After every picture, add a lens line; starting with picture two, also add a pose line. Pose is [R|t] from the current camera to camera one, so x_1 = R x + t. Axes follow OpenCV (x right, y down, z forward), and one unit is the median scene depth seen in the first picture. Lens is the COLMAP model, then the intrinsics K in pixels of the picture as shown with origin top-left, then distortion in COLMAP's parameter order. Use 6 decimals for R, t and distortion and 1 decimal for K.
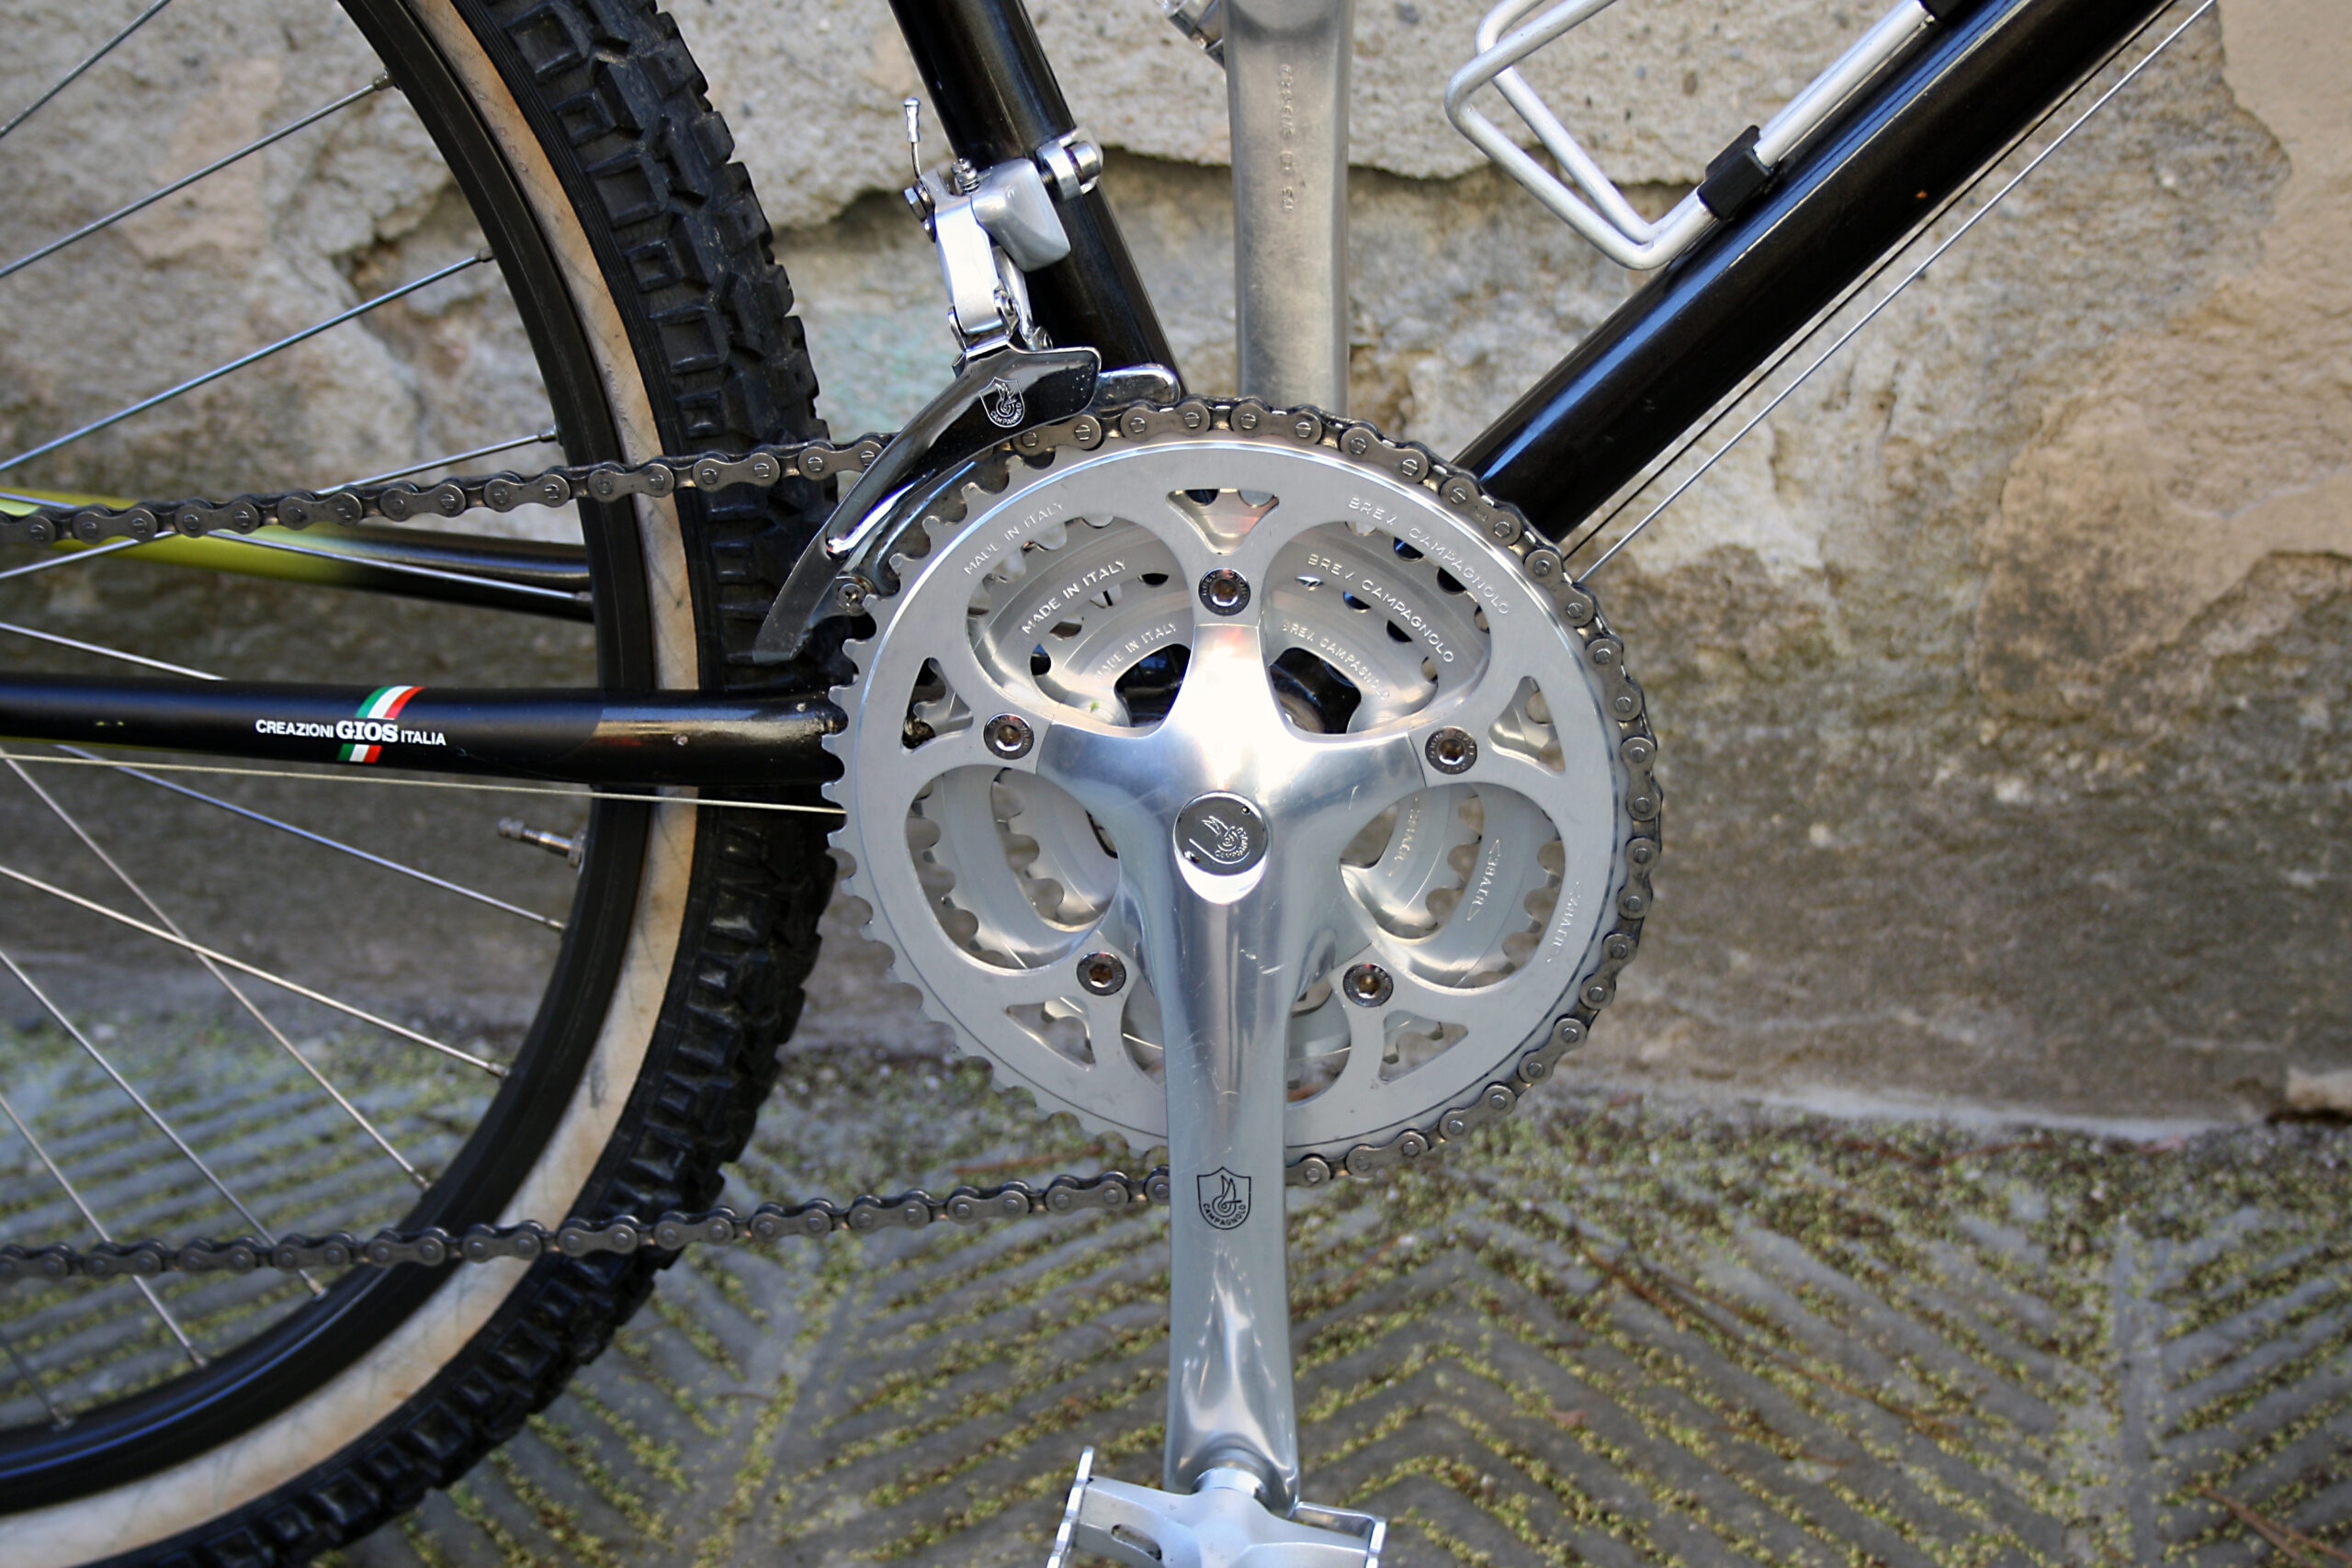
lens RADIAL K [[4214.3, 0, 1223.3], [0, 4214.3, 849.5], [0, 0, 1]] dist [0.002352, 0.223832]
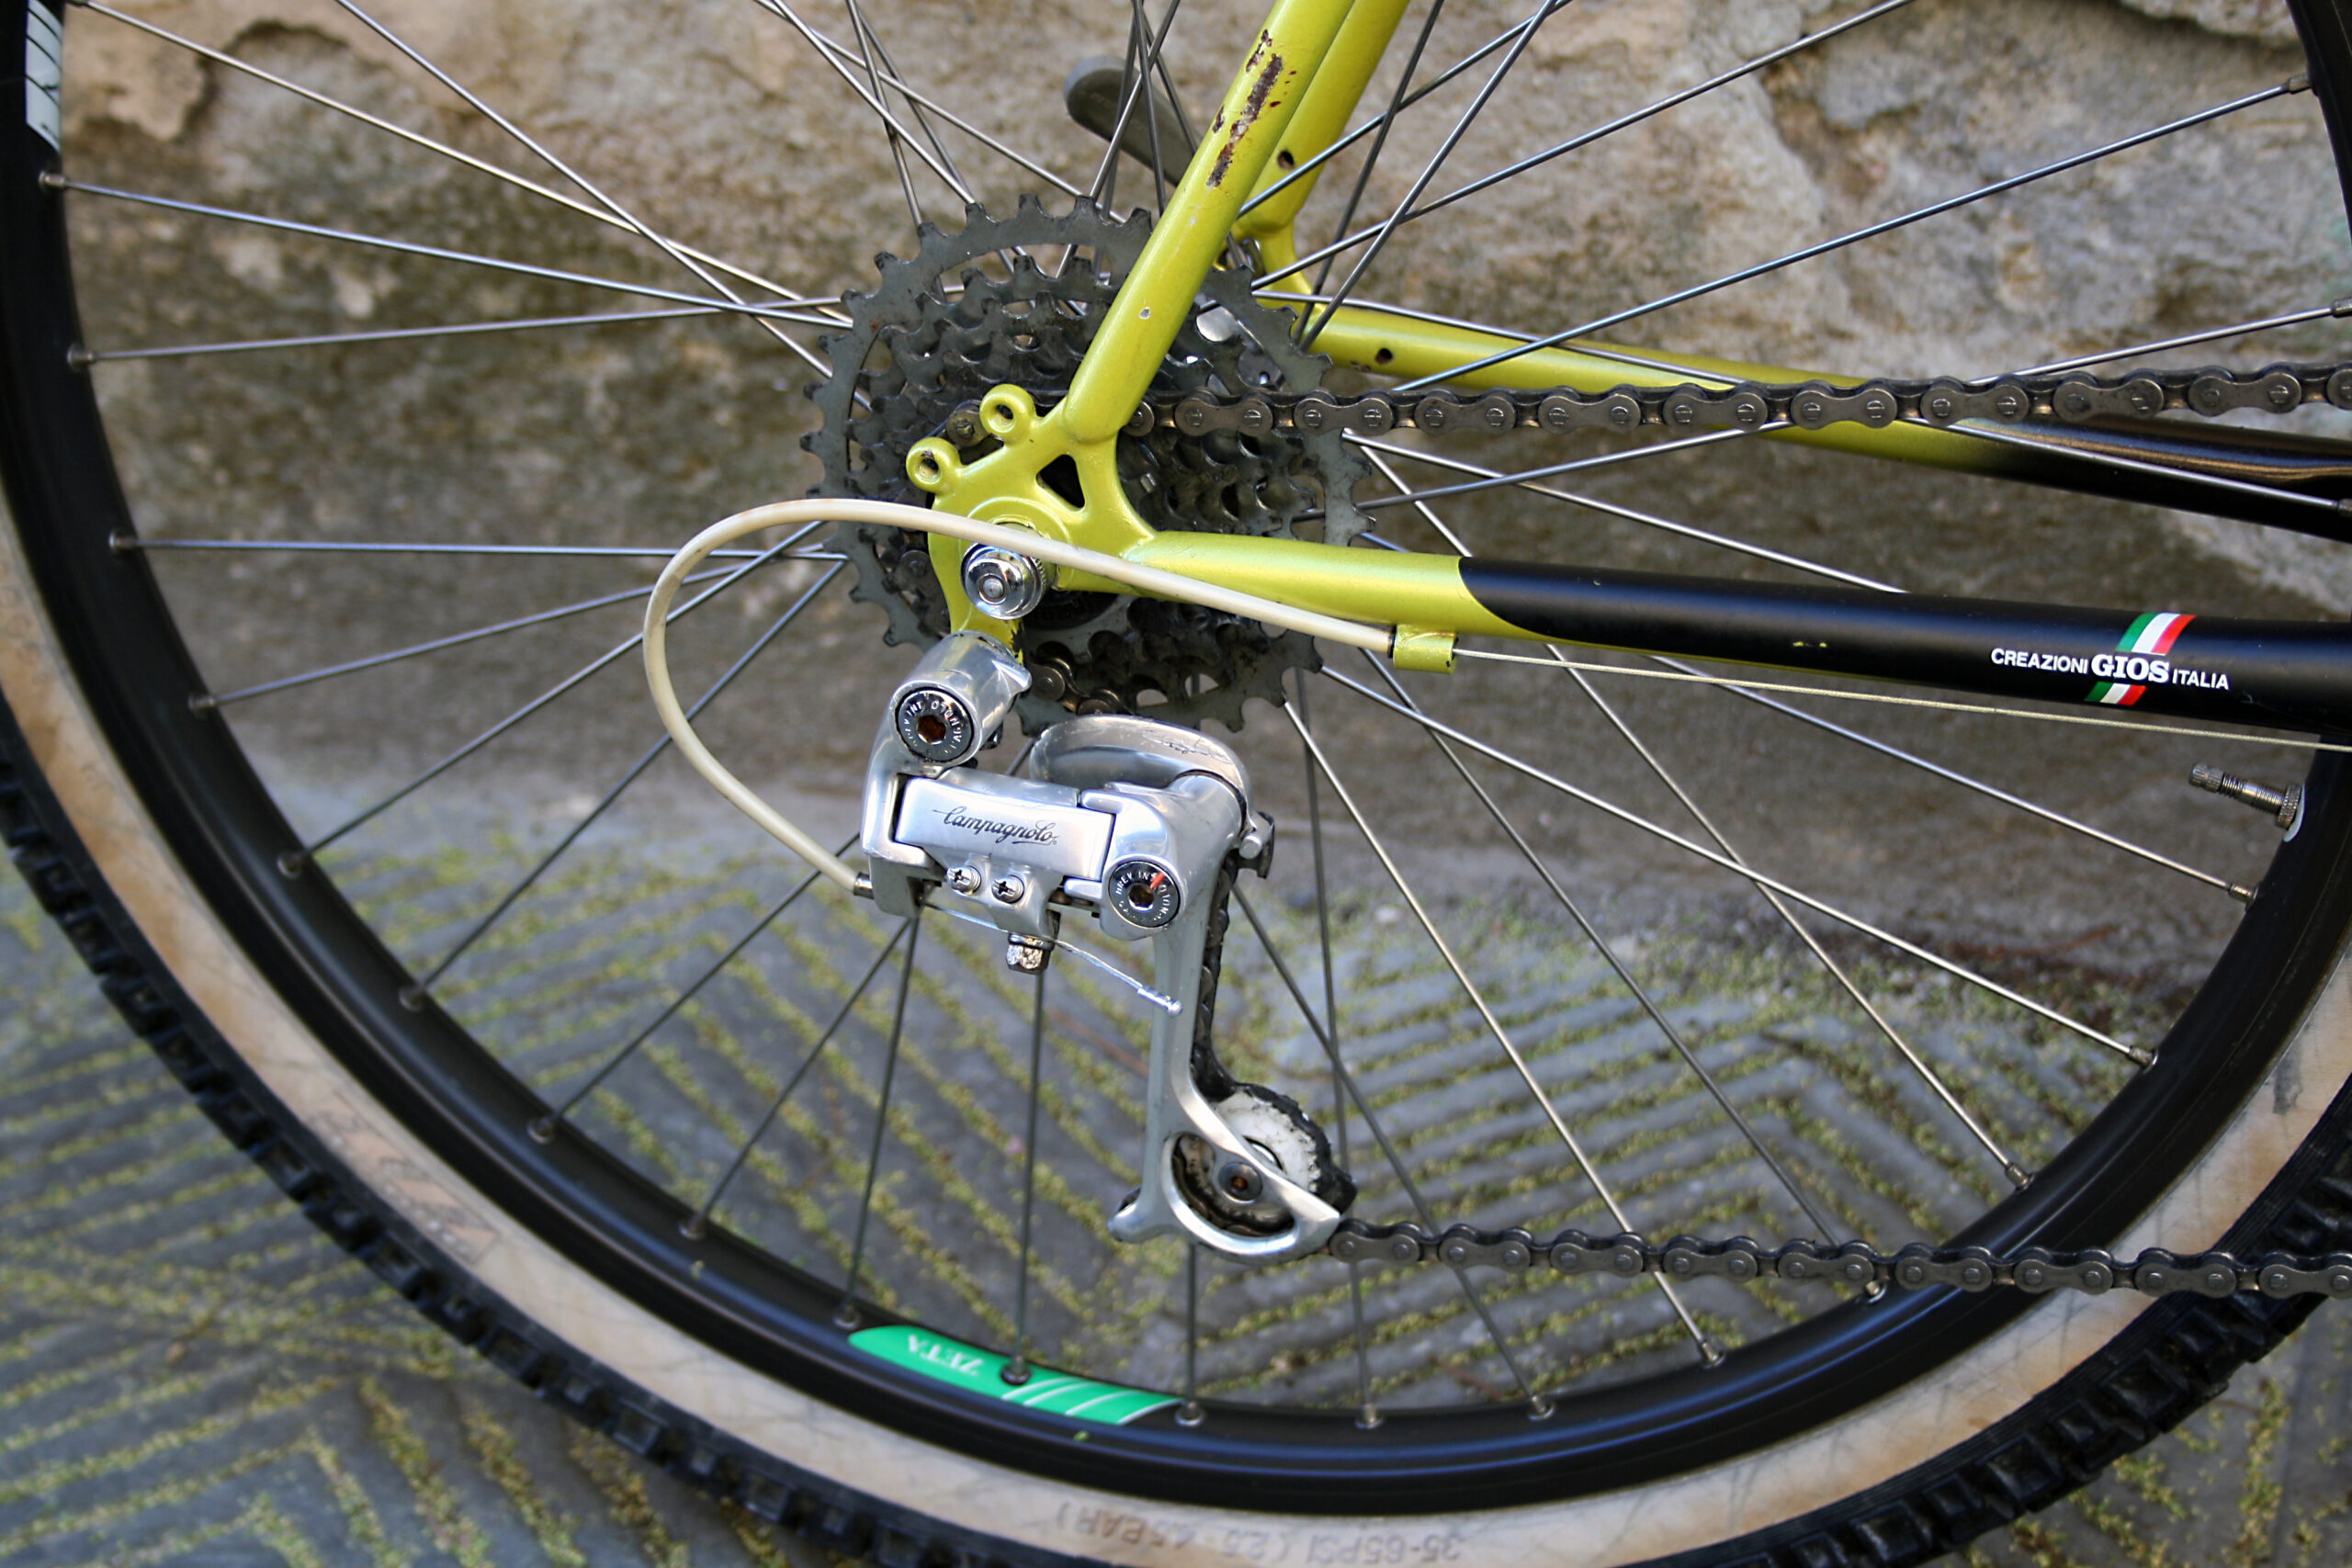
lens RADIAL K [[4214.3, 0, 1223.3], [0, 4214.3, 849.5], [0, 0, 1]] dist [0.002352, 0.223832]
pose [[0.987962, 0.050386, -0.146262, -0.221570], [-0.042183, 0.997387, 0.058653, -0.029040], [0.148835, -0.051777, 0.987506, 0.138126]]
